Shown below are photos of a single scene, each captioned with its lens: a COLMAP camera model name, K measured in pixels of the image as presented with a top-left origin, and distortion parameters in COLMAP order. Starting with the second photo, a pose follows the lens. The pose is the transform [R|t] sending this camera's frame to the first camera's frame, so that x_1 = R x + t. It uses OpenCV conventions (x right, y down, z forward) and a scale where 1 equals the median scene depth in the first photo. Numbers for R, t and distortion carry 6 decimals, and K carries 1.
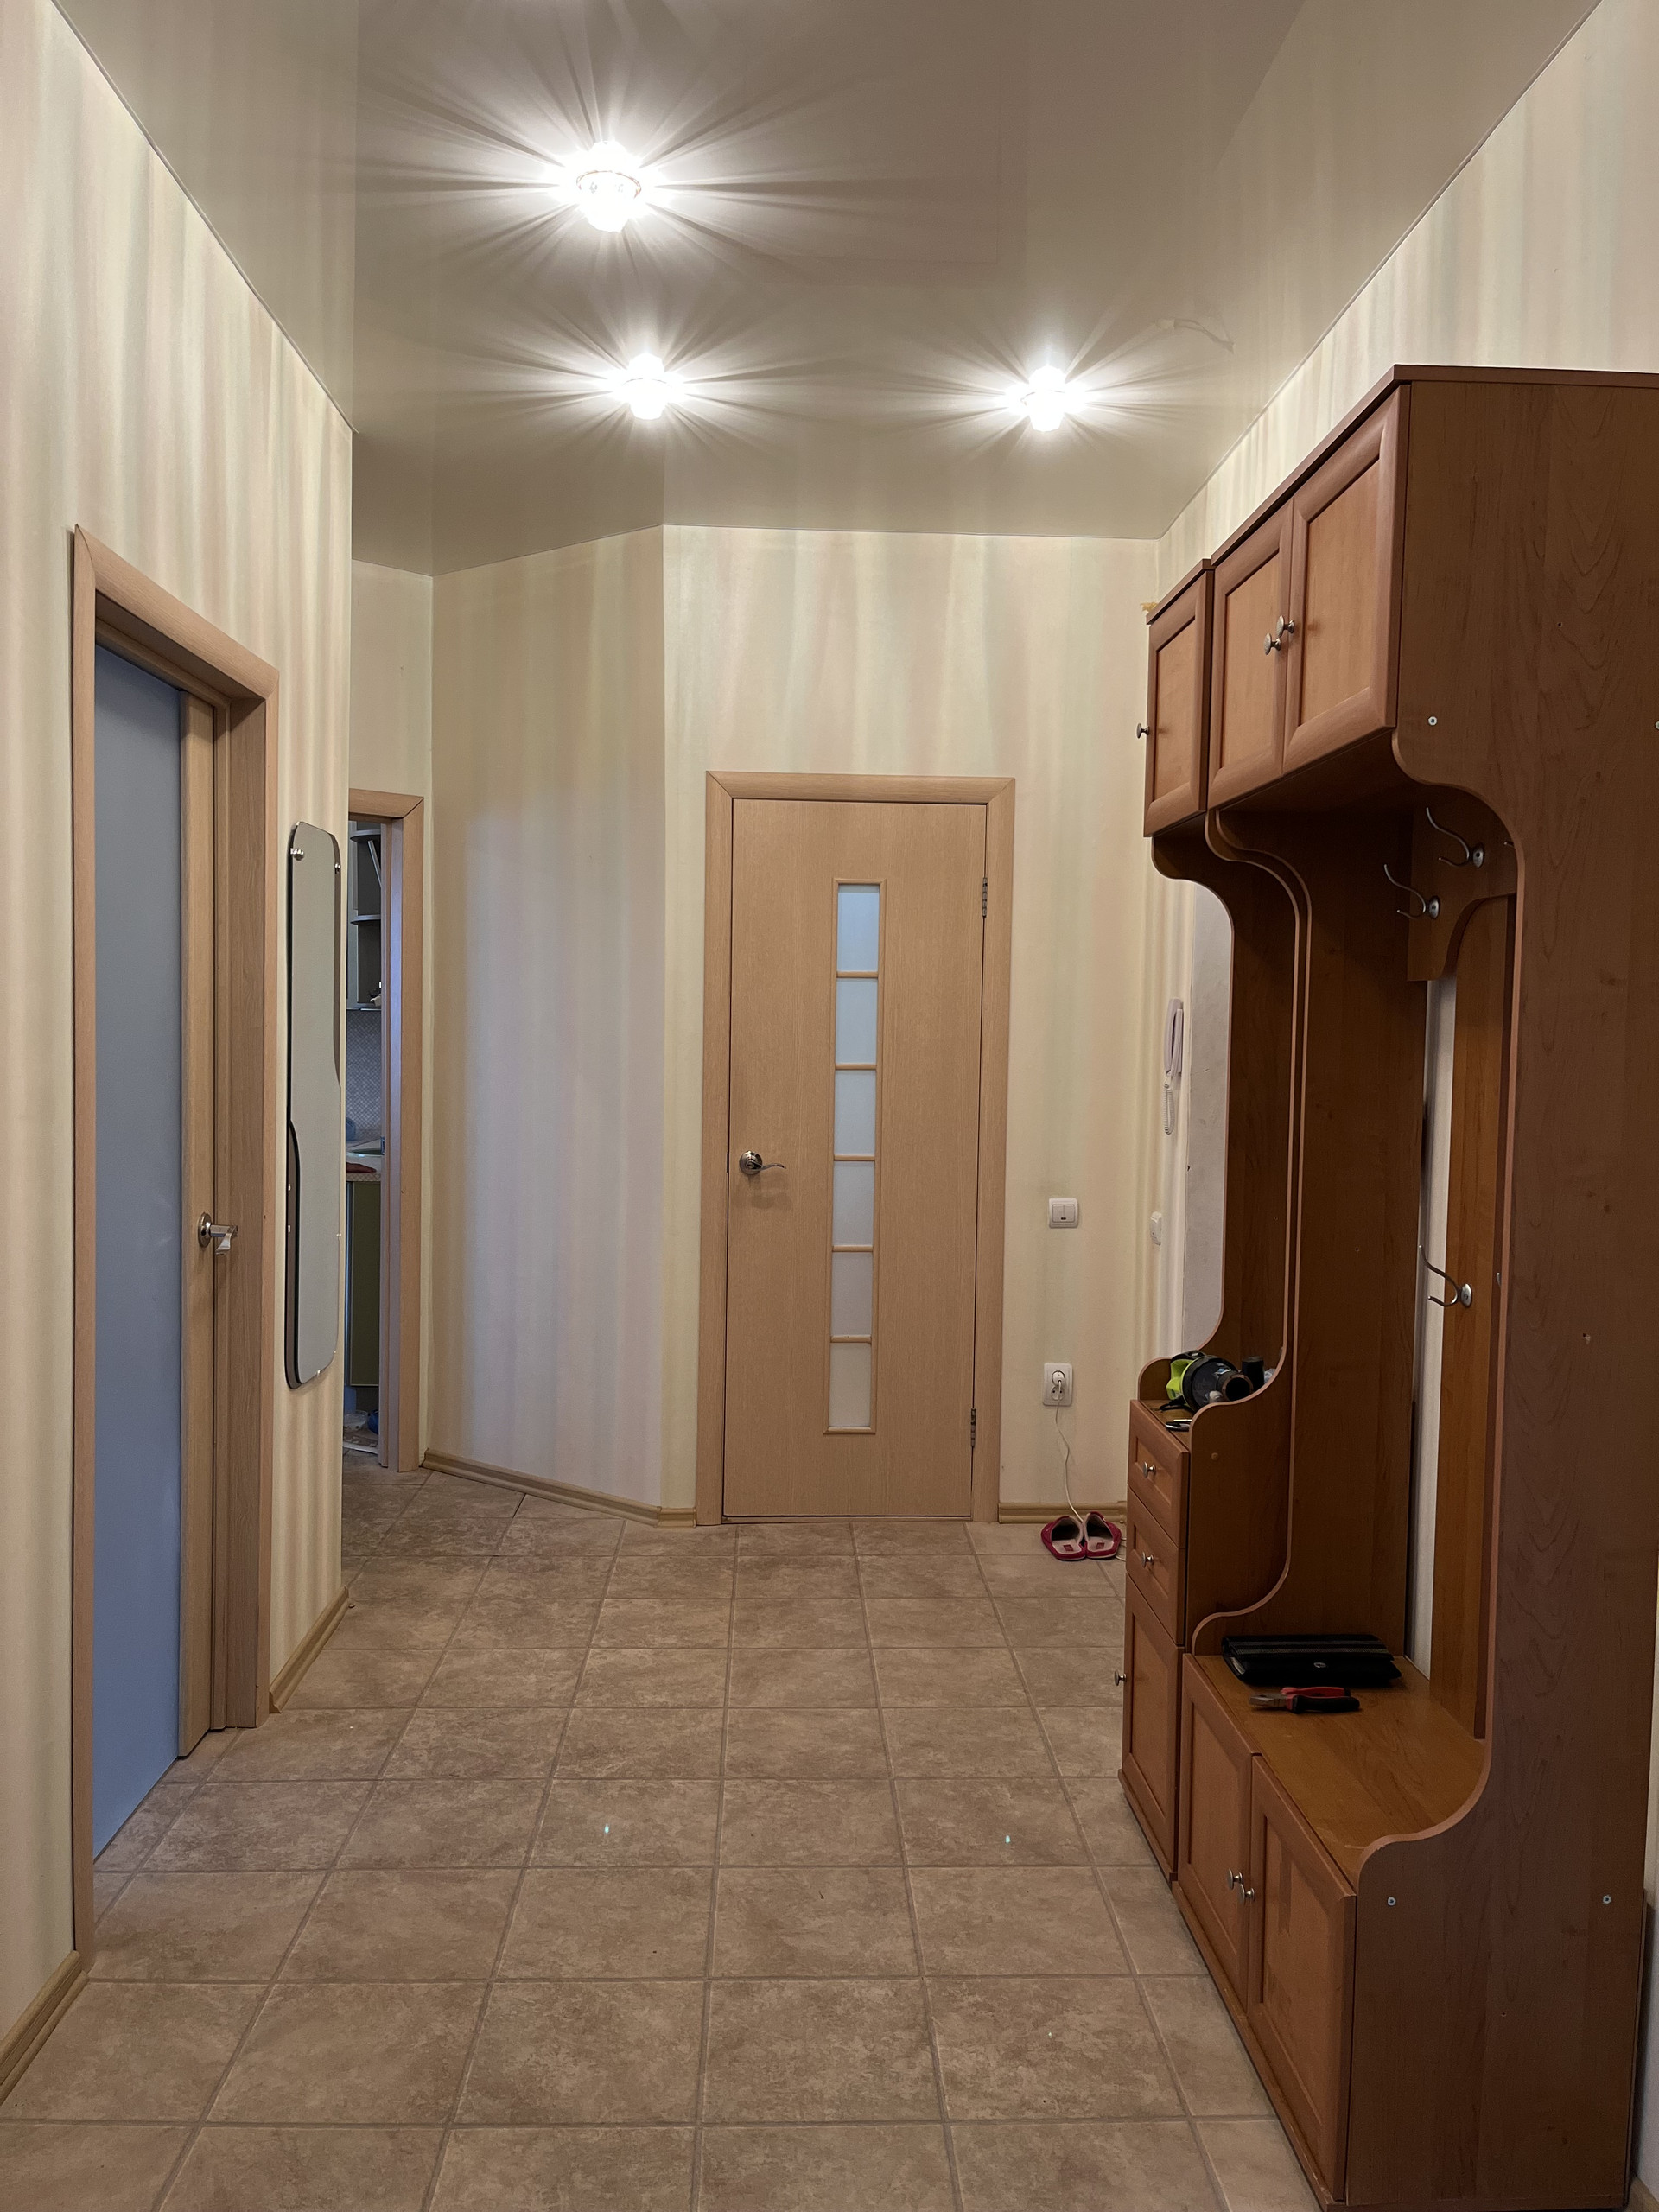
lens RADIAL K [[1665.7, 0, 828.9], [0, 1665.7, 1103.9], [0, 0, 1]] dist [0.062054, -0.088594]
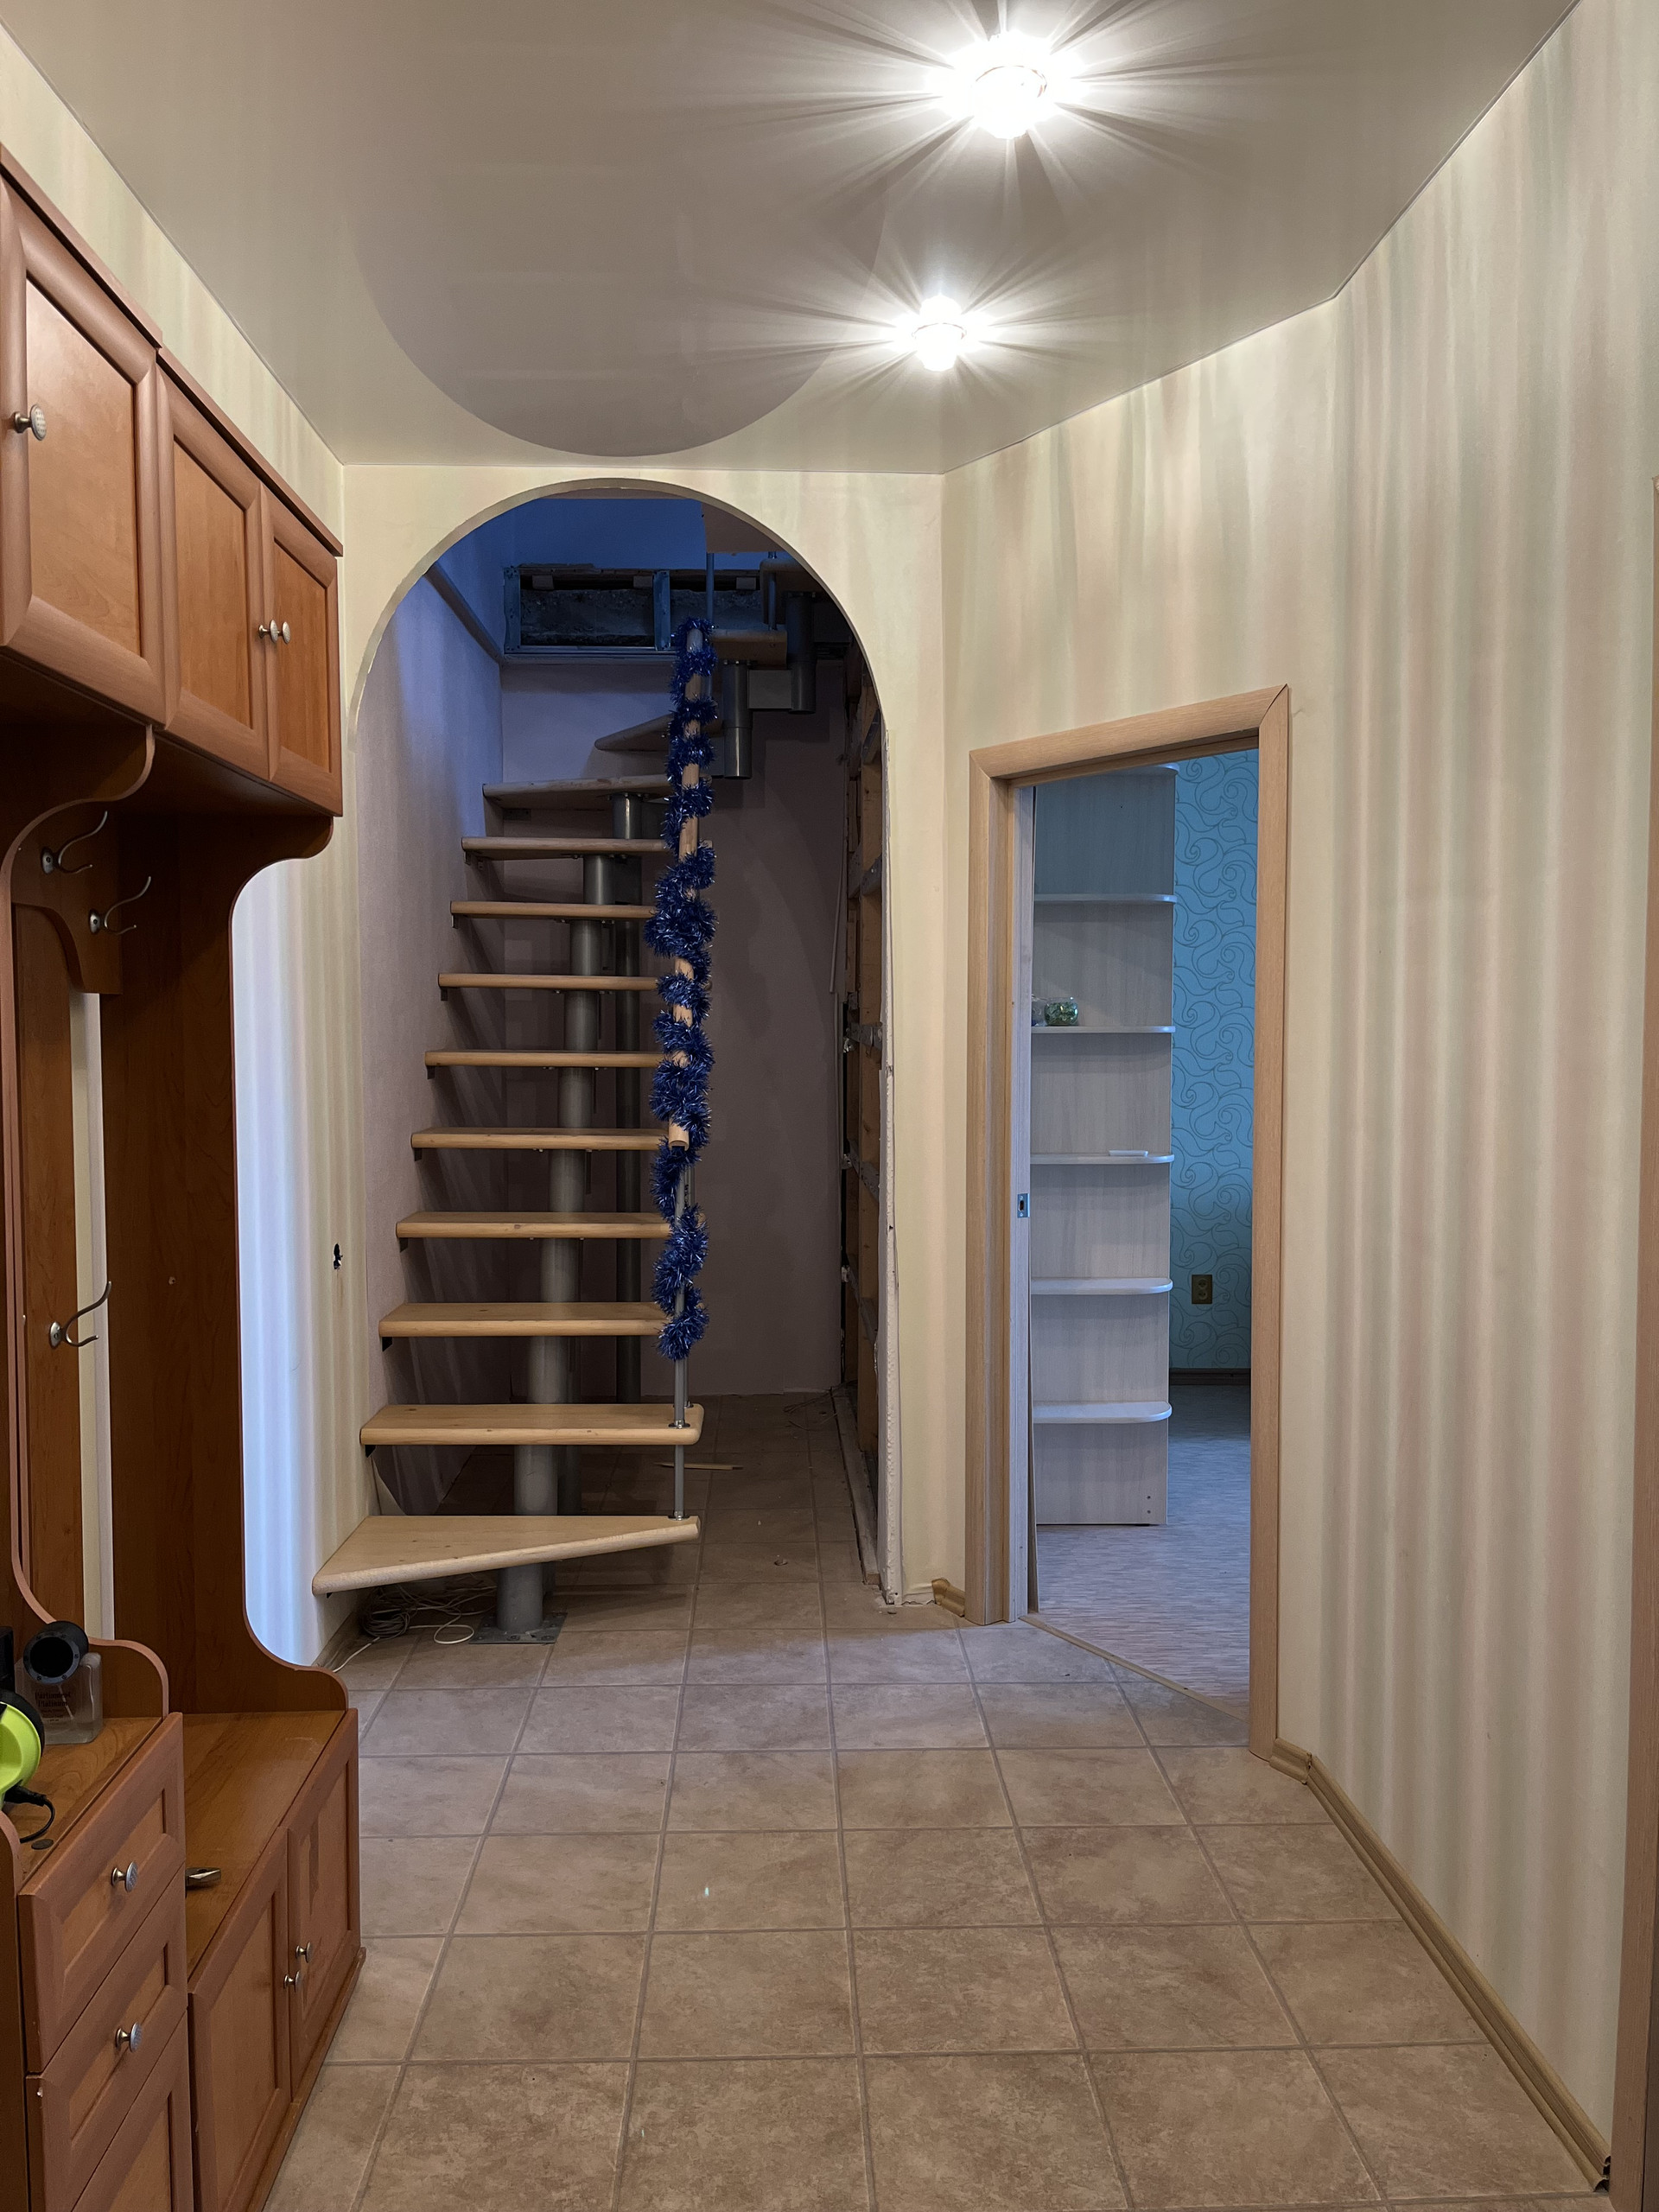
lens RADIAL K [[1665.7, 0, 813.9], [0, 1665.7, 1094.1], [0, 0, 1]] dist [0.062054, -0.088594]
pose [[-0.999820, -0.017493, 0.007357, -0.042567], [-0.016721, 0.995391, 0.094428, -0.117139], [-0.008975, 0.094288, -0.995505, 1.952979]]
